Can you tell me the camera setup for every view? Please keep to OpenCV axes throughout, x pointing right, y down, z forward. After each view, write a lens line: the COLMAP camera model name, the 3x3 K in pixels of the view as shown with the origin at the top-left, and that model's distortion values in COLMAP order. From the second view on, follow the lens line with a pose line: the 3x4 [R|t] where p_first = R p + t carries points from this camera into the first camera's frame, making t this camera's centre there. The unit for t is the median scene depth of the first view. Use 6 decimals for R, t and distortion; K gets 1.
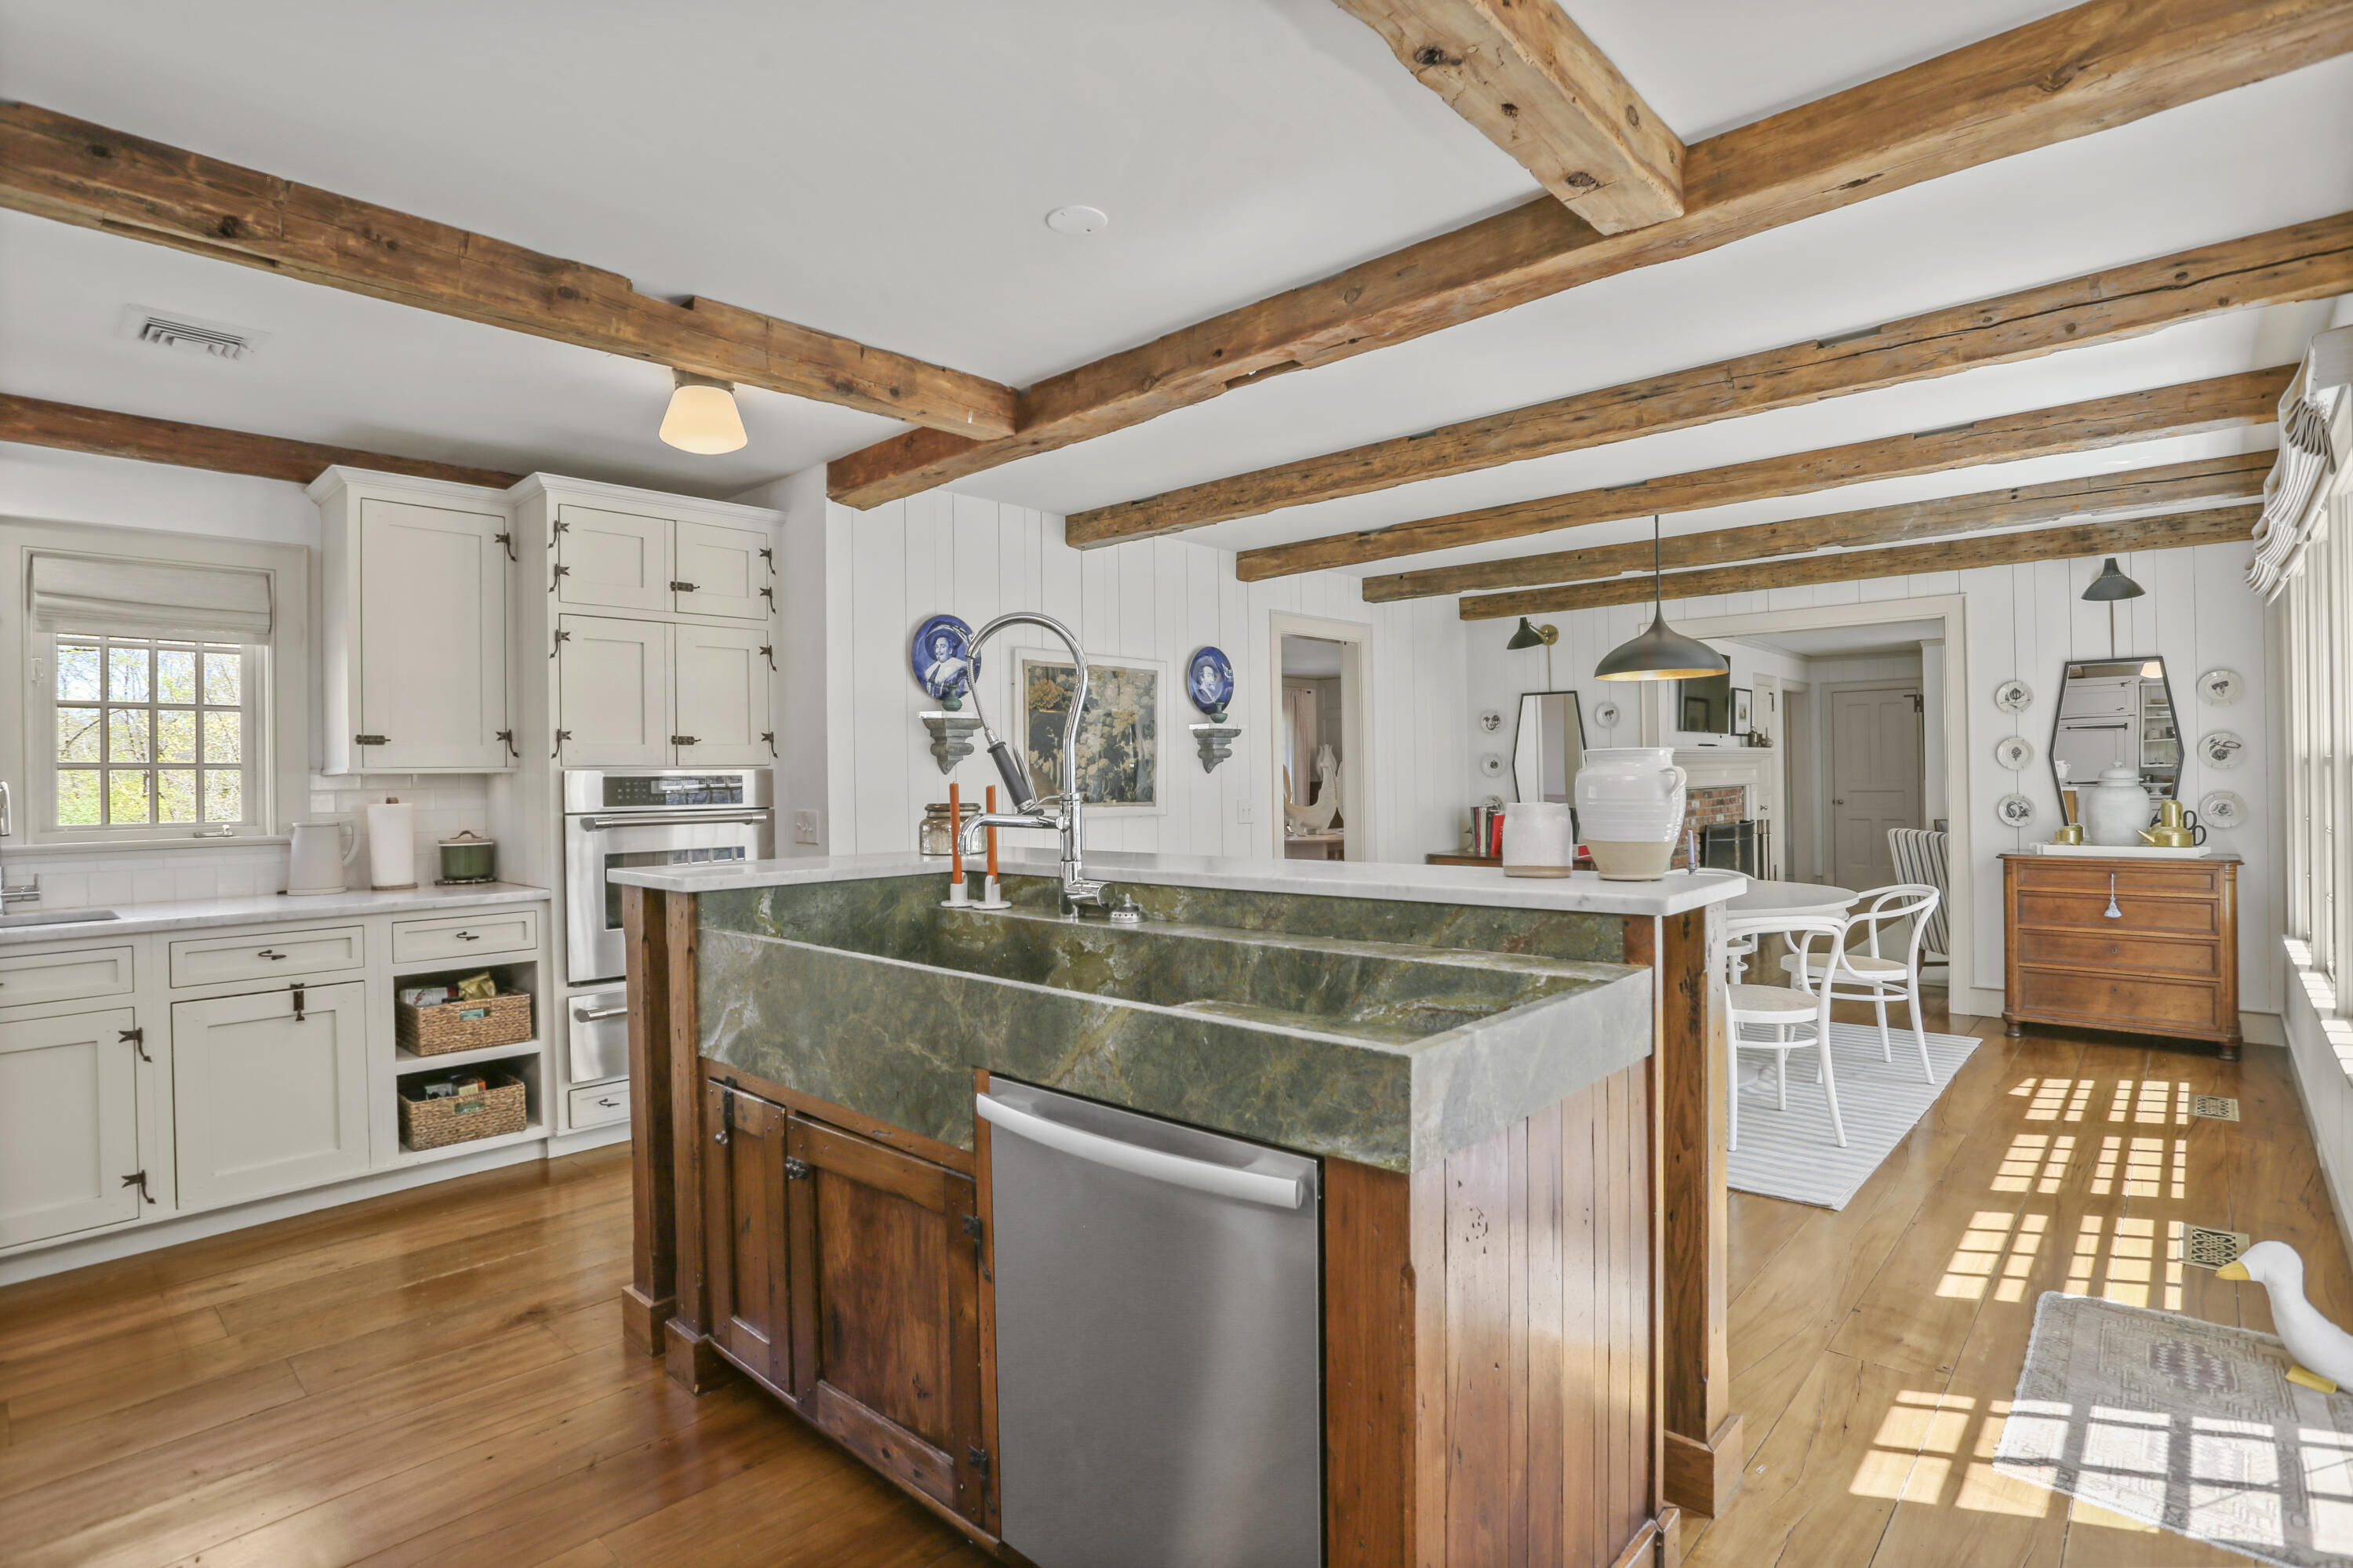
lens RADIAL K [[1157.4, 0, 1183.9], [0, 1157.4, 784.8], [0, 0, 1]] dist [-0.064037, 0.020110]
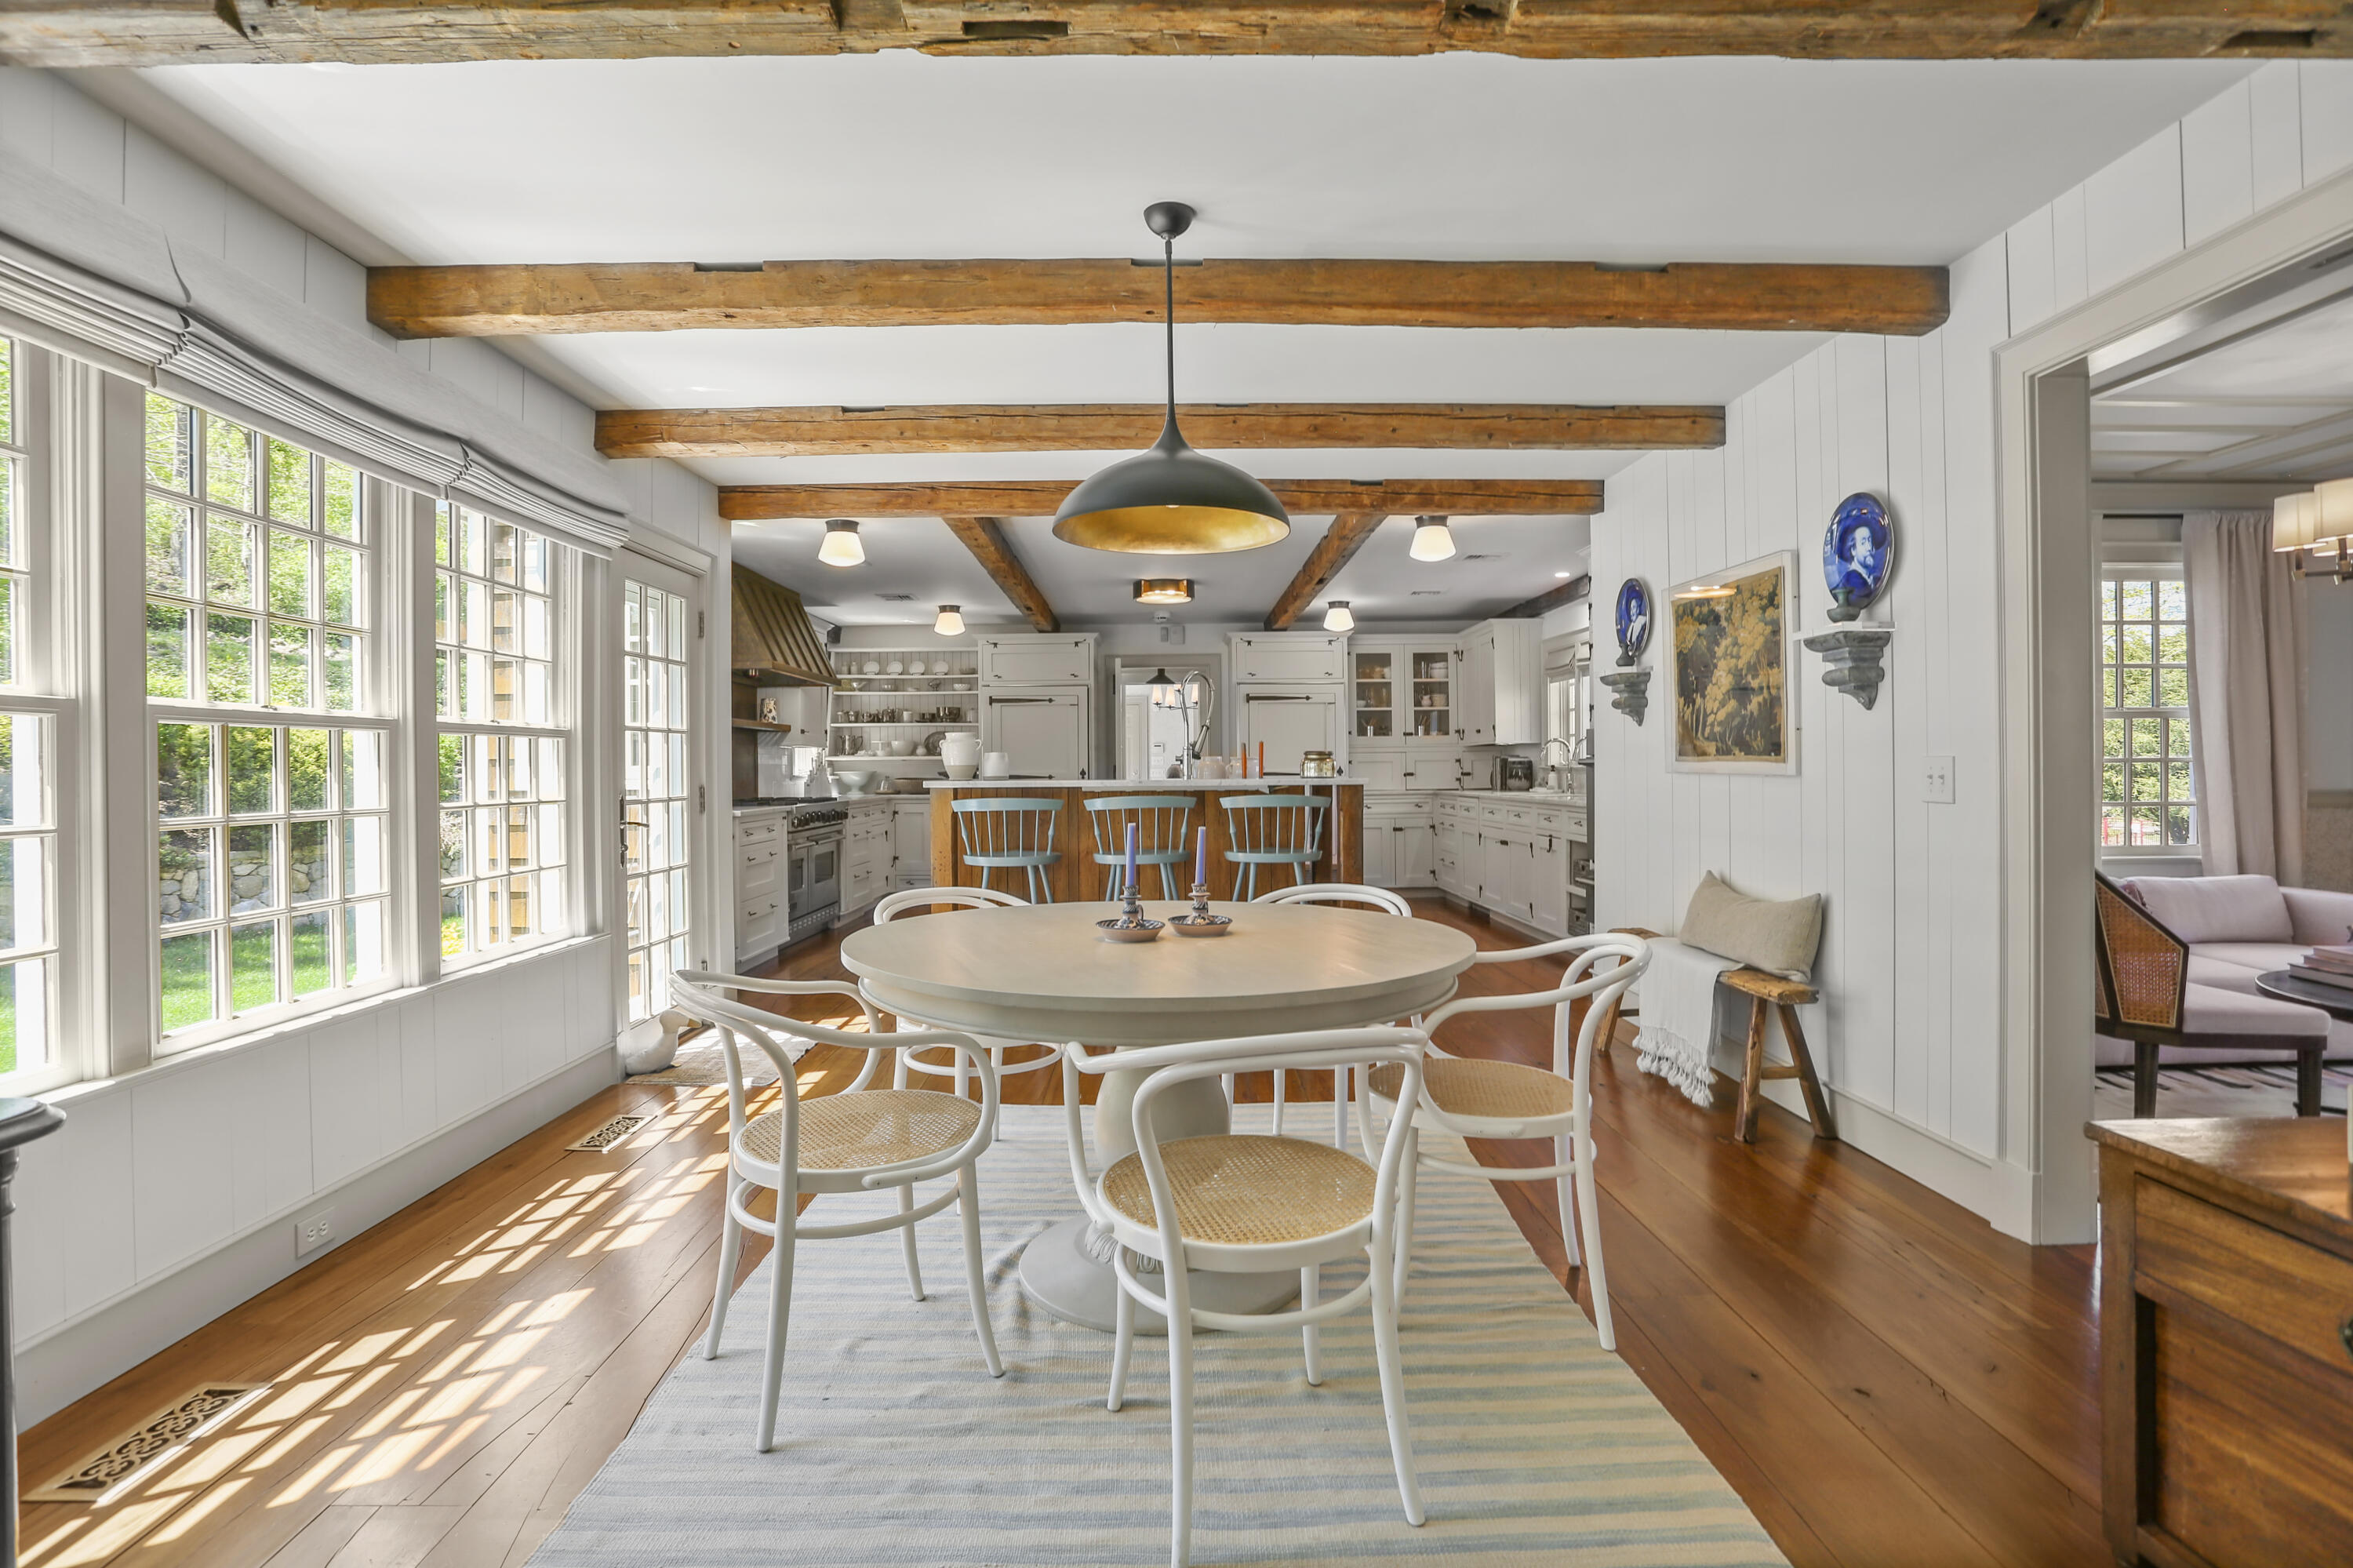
lens RADIAL K [[1157.4, 0, 1164.5], [0, 1157.4, 782.4], [0, 0, 1]] dist [-0.064037, 0.020110]
pose [[-0.737784, 0.030841, -0.674332, 1.044276], [0.014907, 0.999457, 0.029401, 0.006894], [0.674873, 0.011640, -0.737842, 1.862099]]
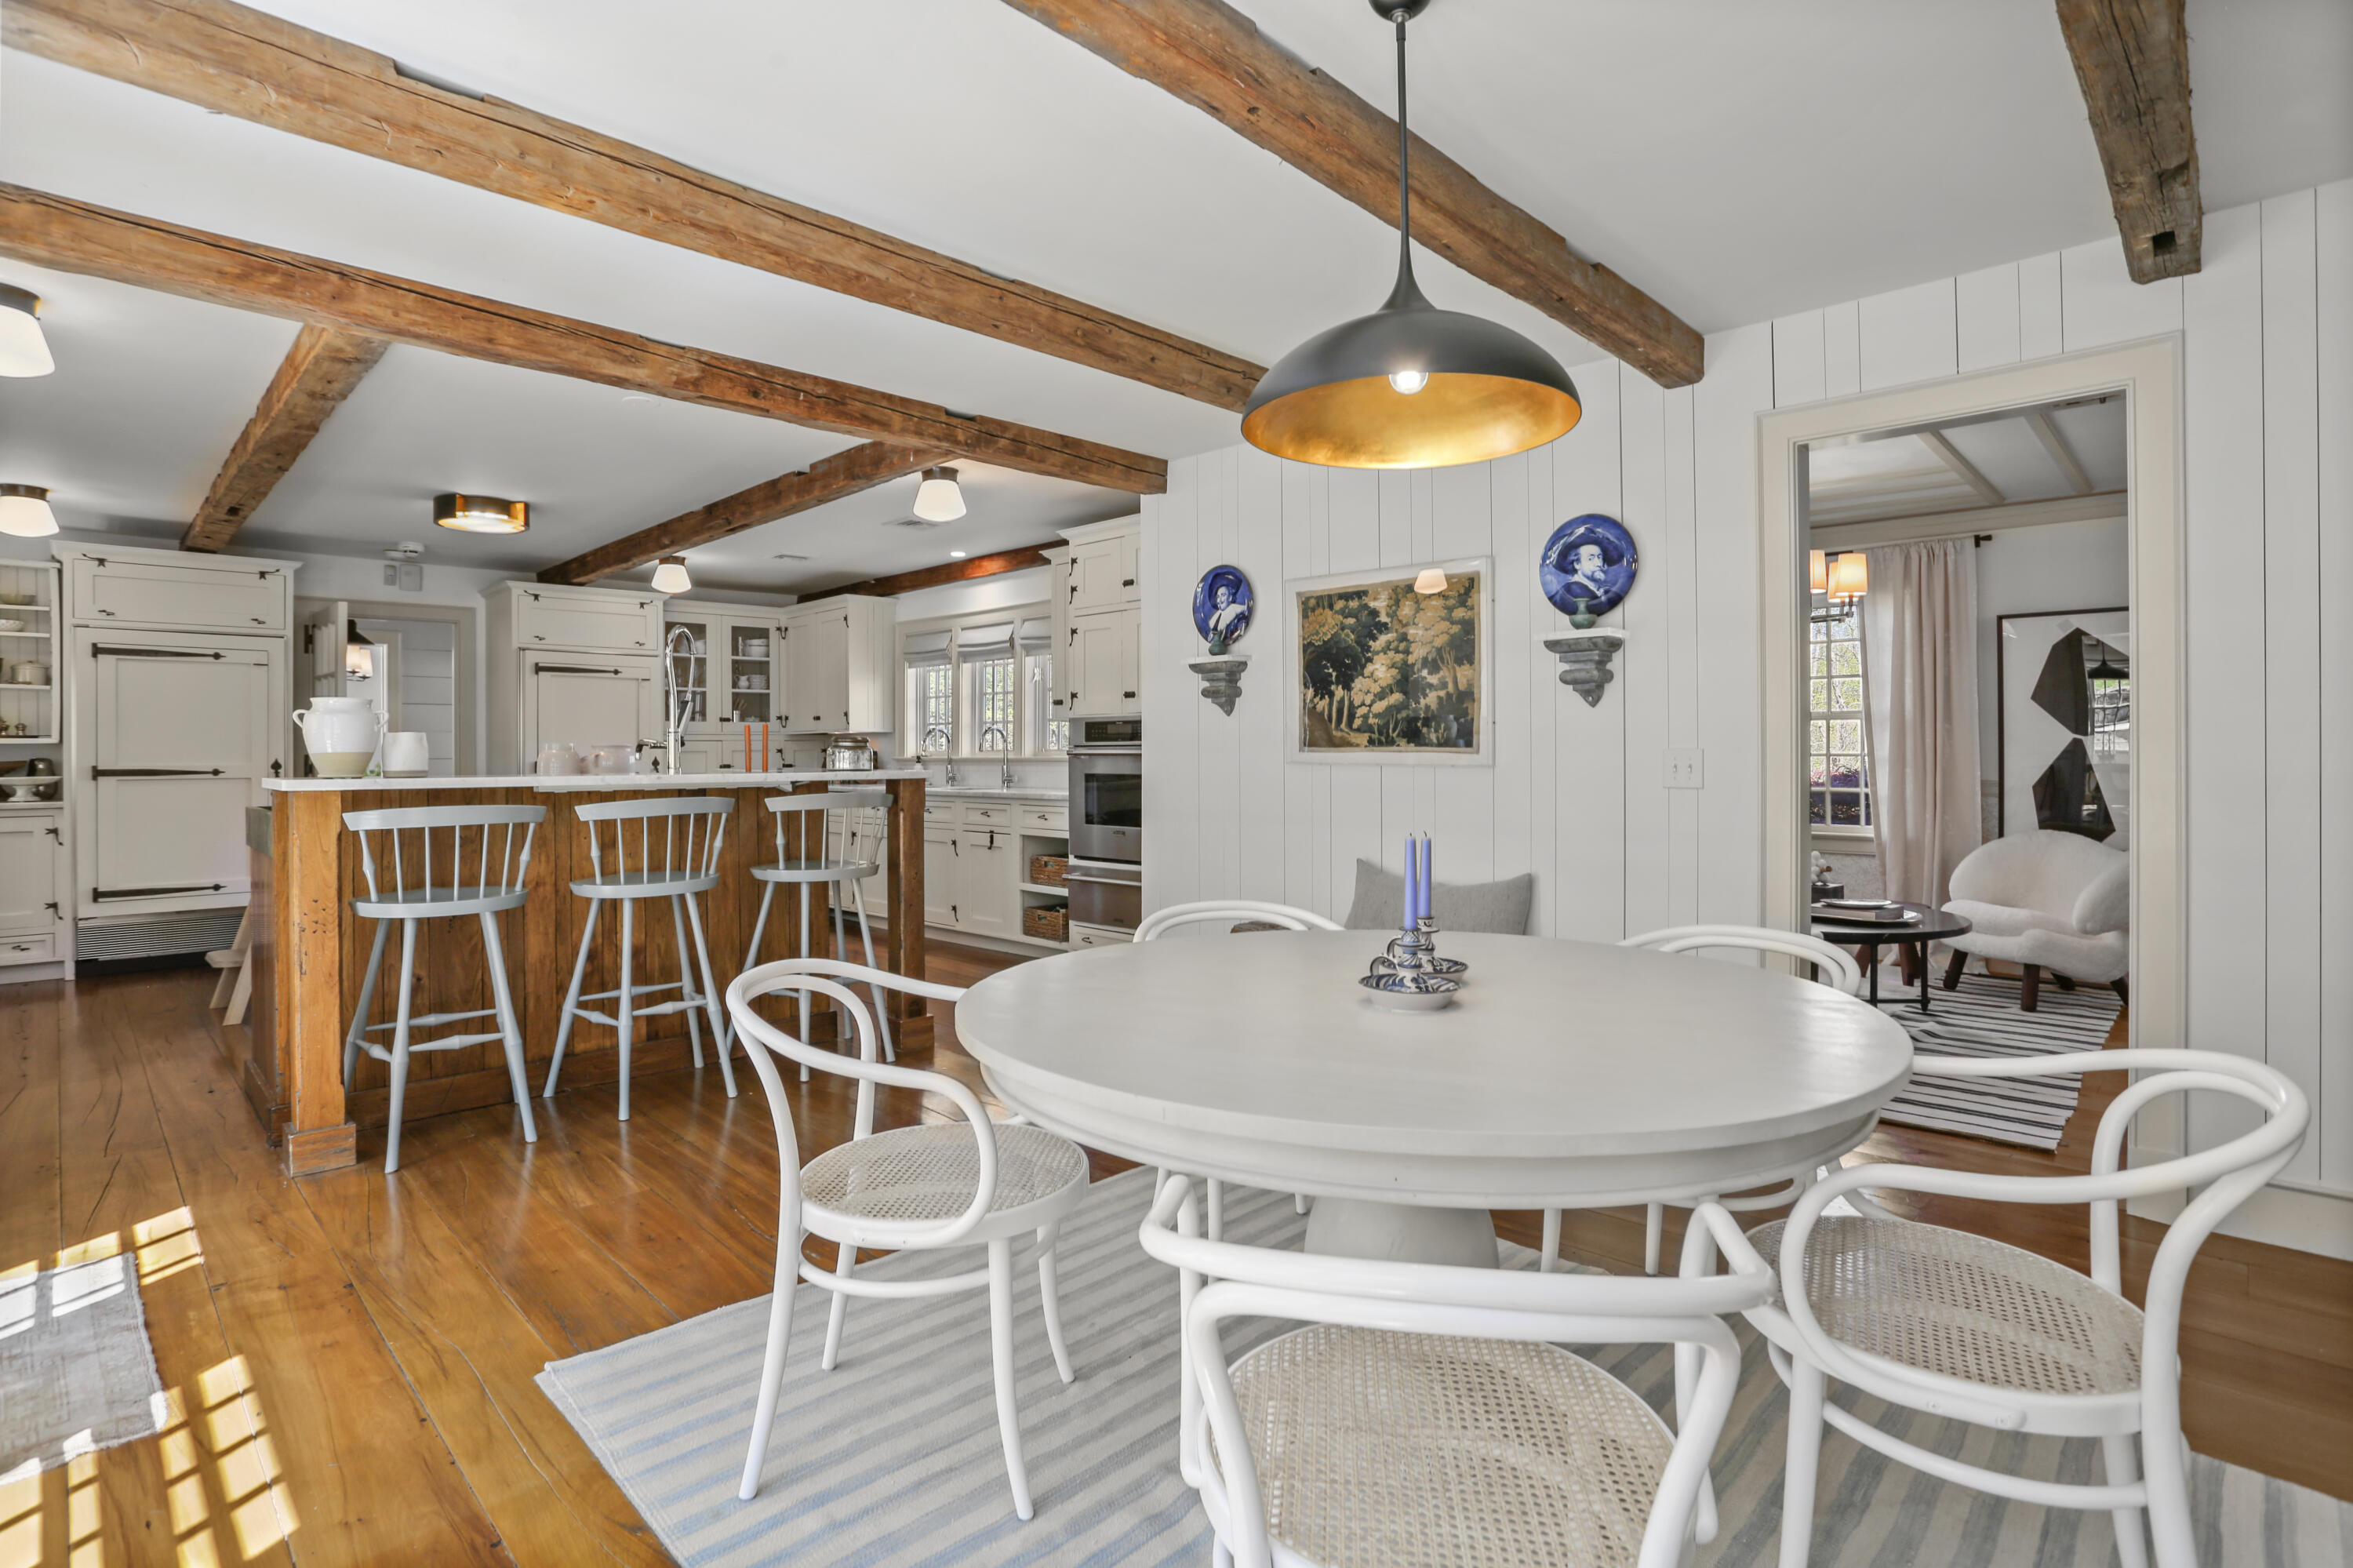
lens RADIAL K [[1157.4, 0, 1182.2], [0, 1157.4, 744.6], [0, 0, 1]] dist [-0.064037, 0.020110]
pose [[-0.039331, 0.008704, -0.999188, 1.063320], [-0.001875, 0.999960, 0.008785, 0.009672], [0.999224, 0.002219, -0.039313, 1.253237]]
